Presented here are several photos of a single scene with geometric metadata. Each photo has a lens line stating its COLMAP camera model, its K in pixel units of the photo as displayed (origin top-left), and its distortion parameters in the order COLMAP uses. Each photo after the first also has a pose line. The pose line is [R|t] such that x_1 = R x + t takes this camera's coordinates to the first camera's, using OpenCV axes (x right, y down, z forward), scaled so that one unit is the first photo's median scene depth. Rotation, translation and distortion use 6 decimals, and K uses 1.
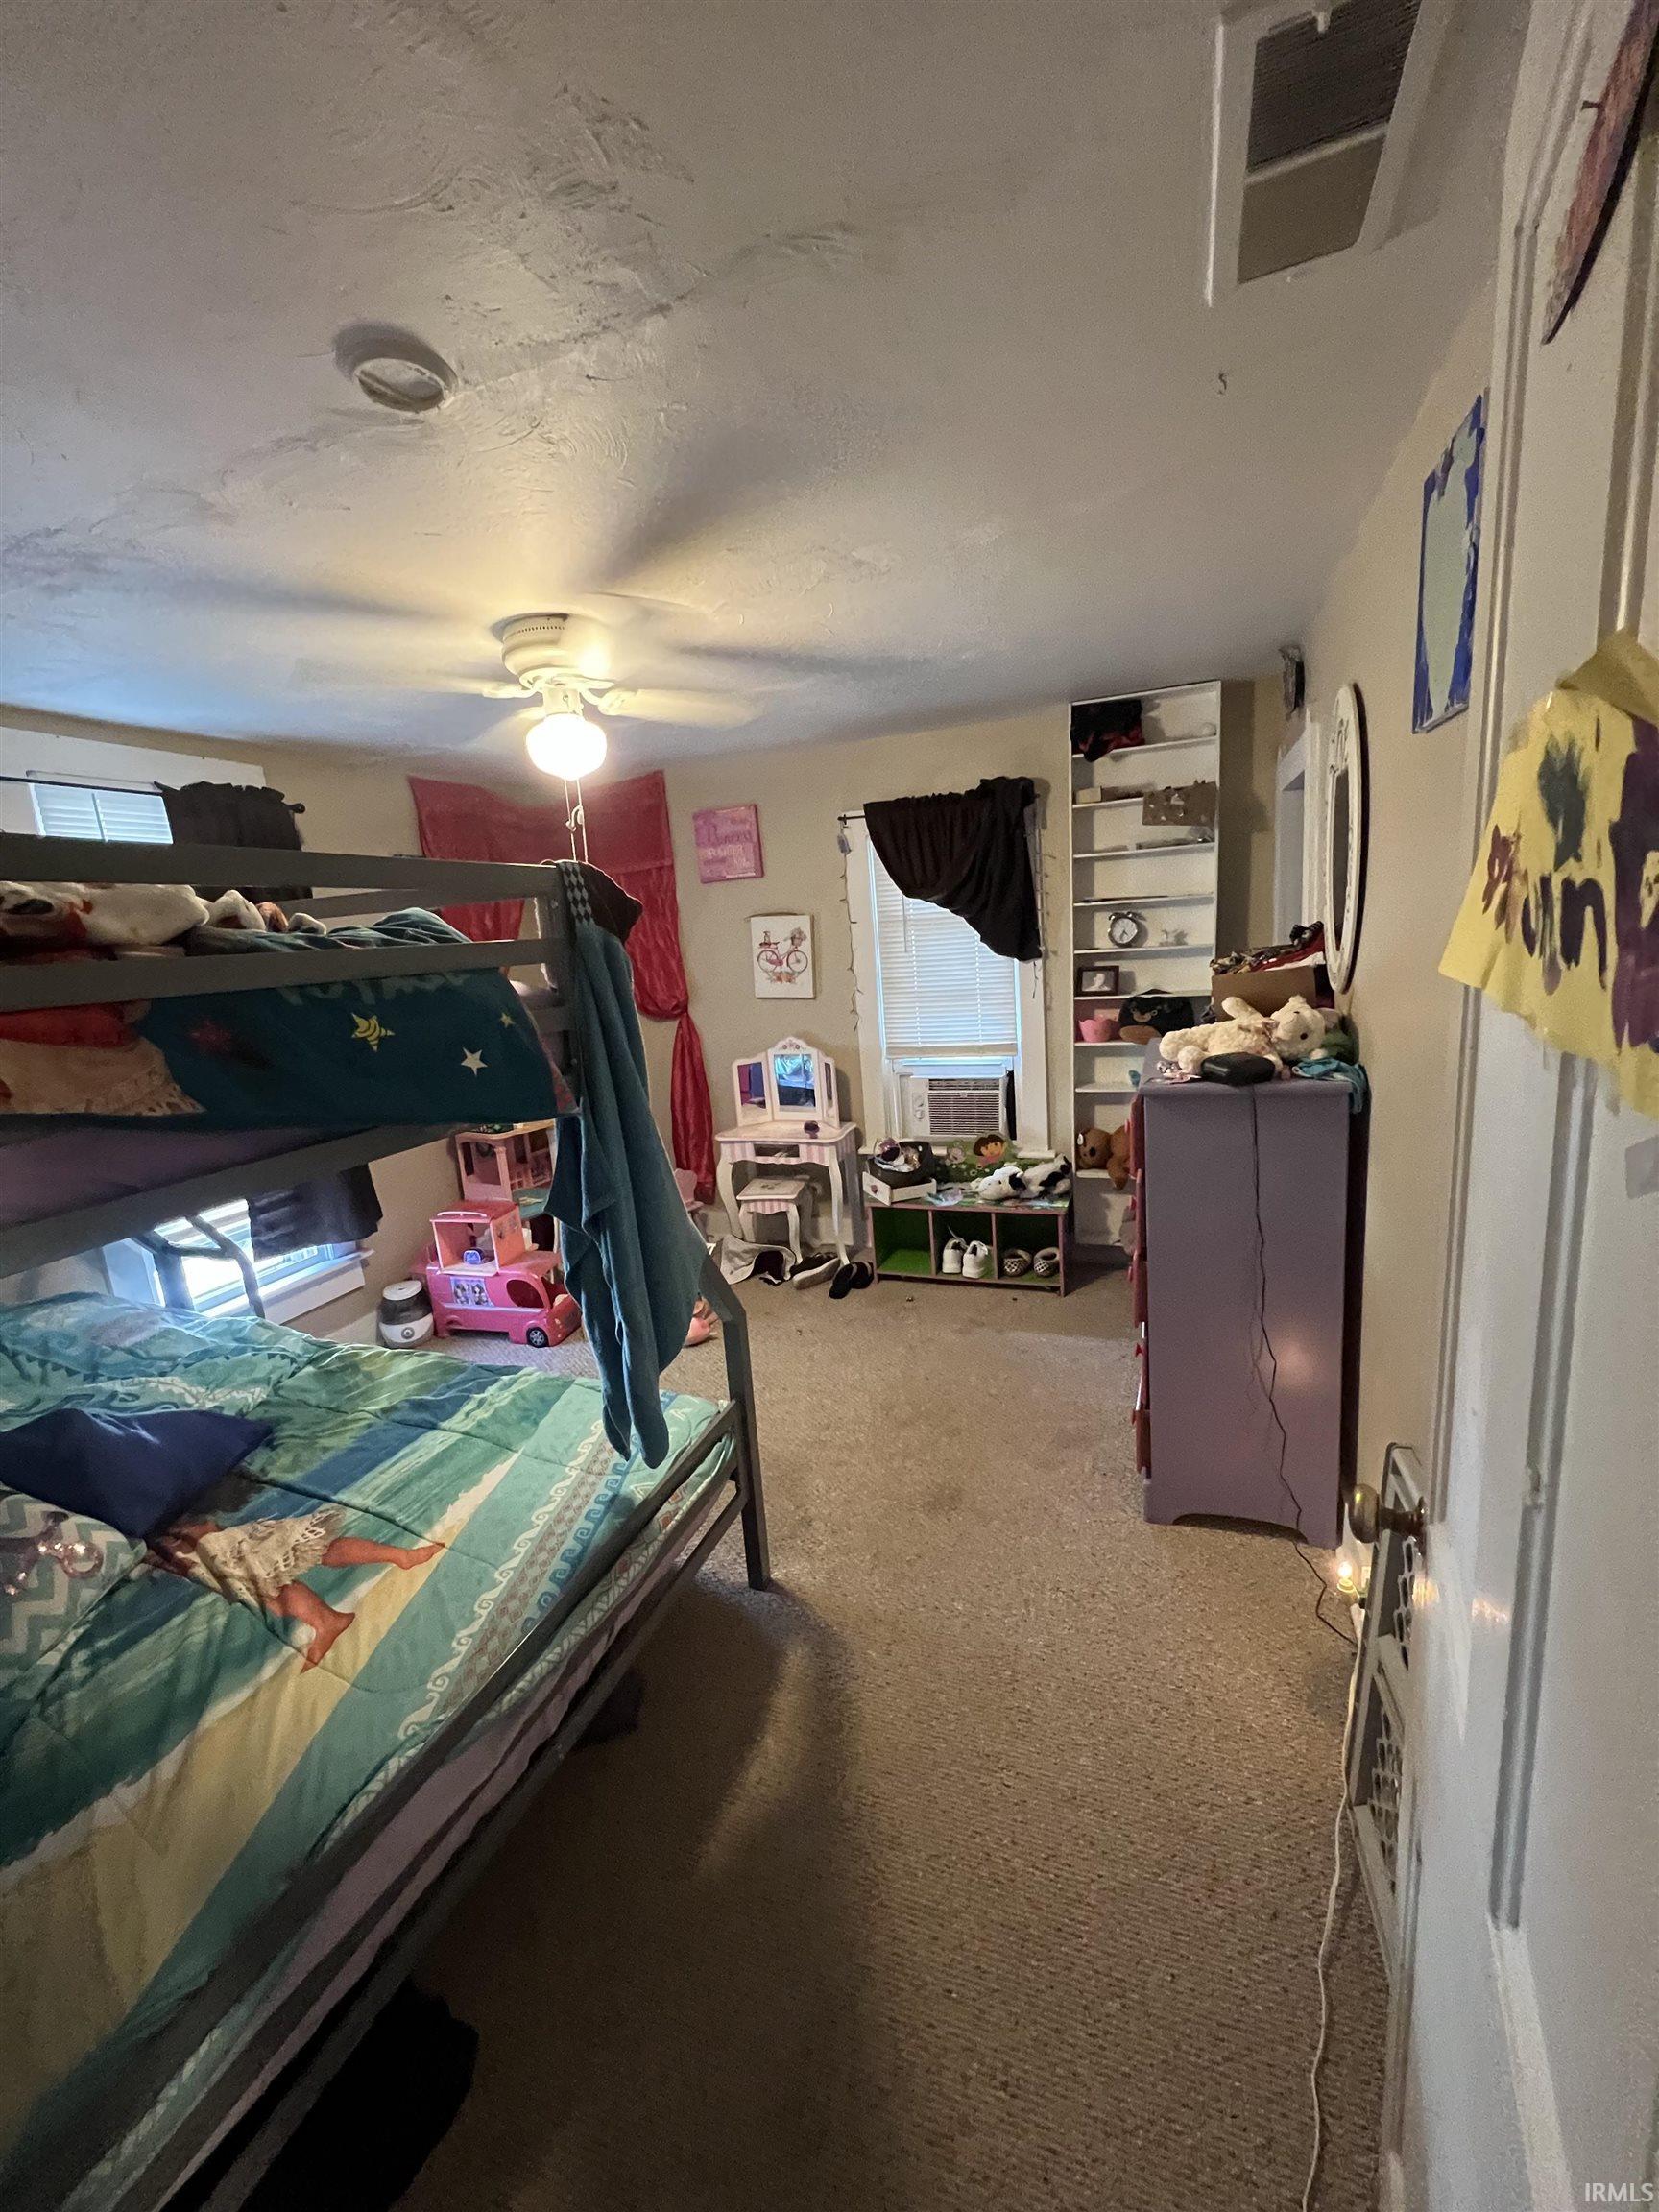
lens RADIAL K [[890.2, 0, 828.8], [0, 890.2, 1102.4], [0, 0, 1]] dist [-0.003536, 0.000222]
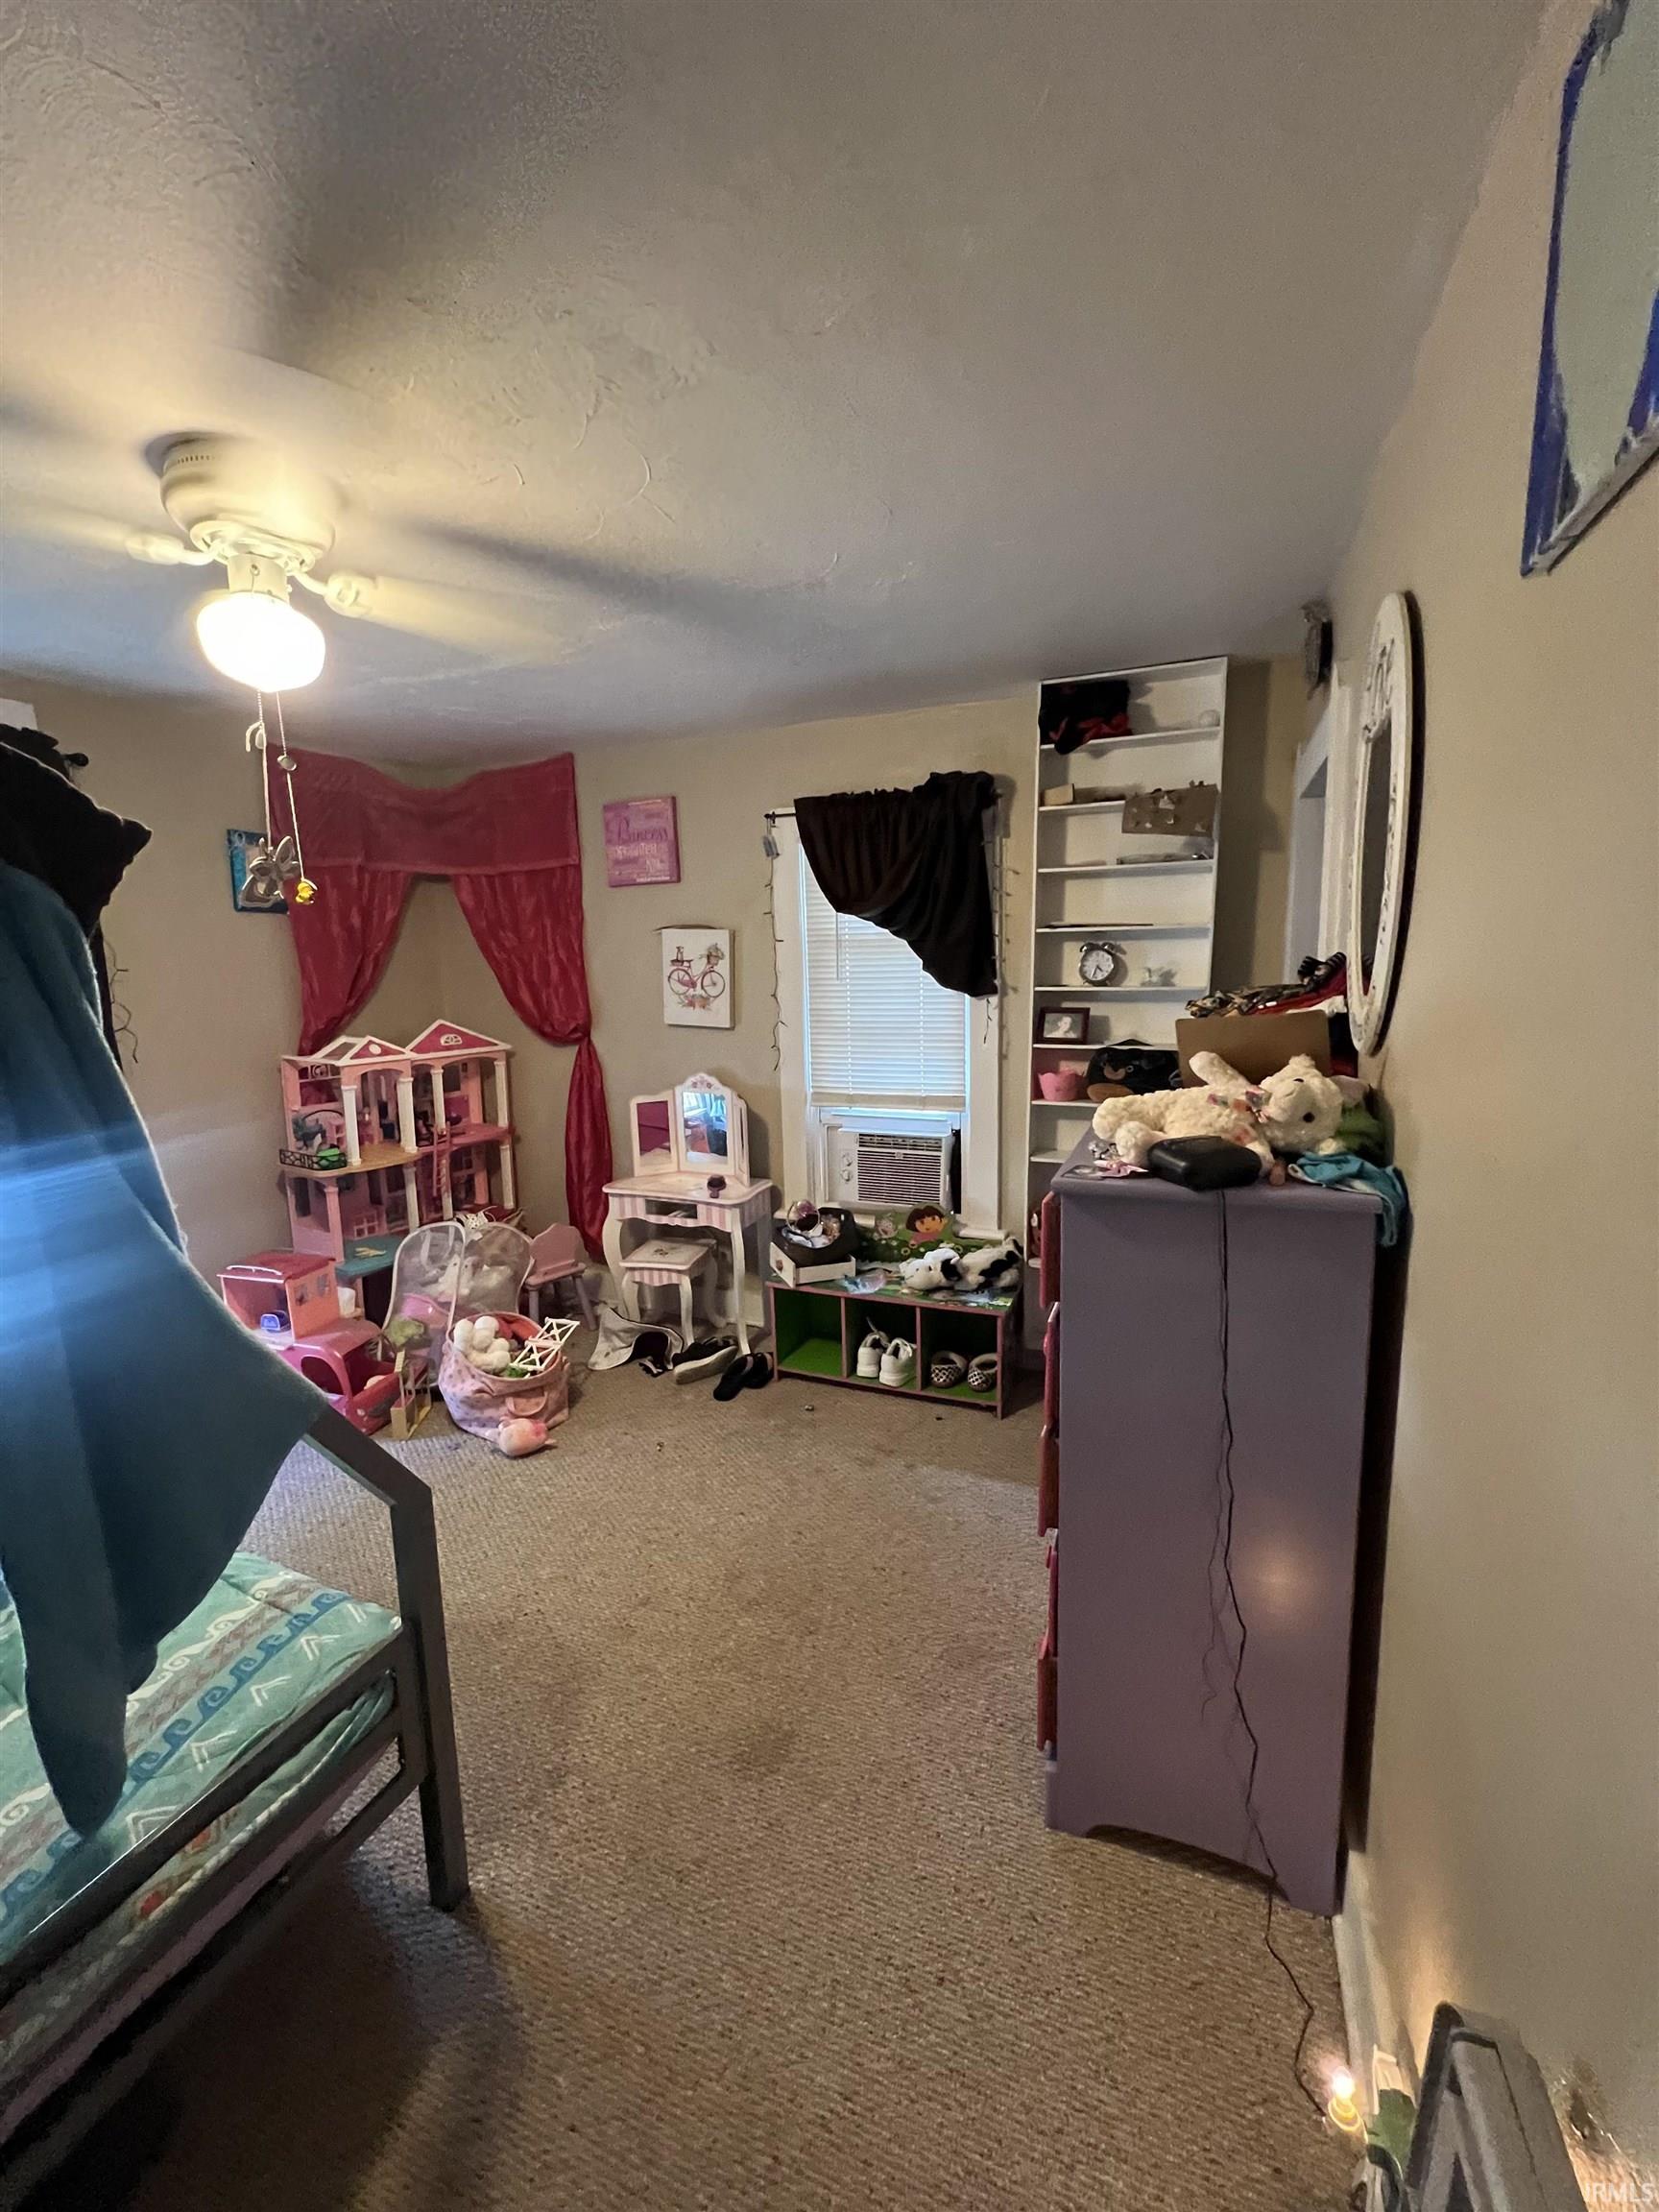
lens RADIAL K [[890.2, 0, 830.1], [0, 890.2, 1103.9], [0, 0, 1]] dist [-0.003536, 0.000222]
pose [[0.998204, 0.057174, -0.017877, 0.110275], [-0.057854, 0.997519, -0.040119, -0.021340], [0.015539, 0.041081, 0.999035, 0.193710]]
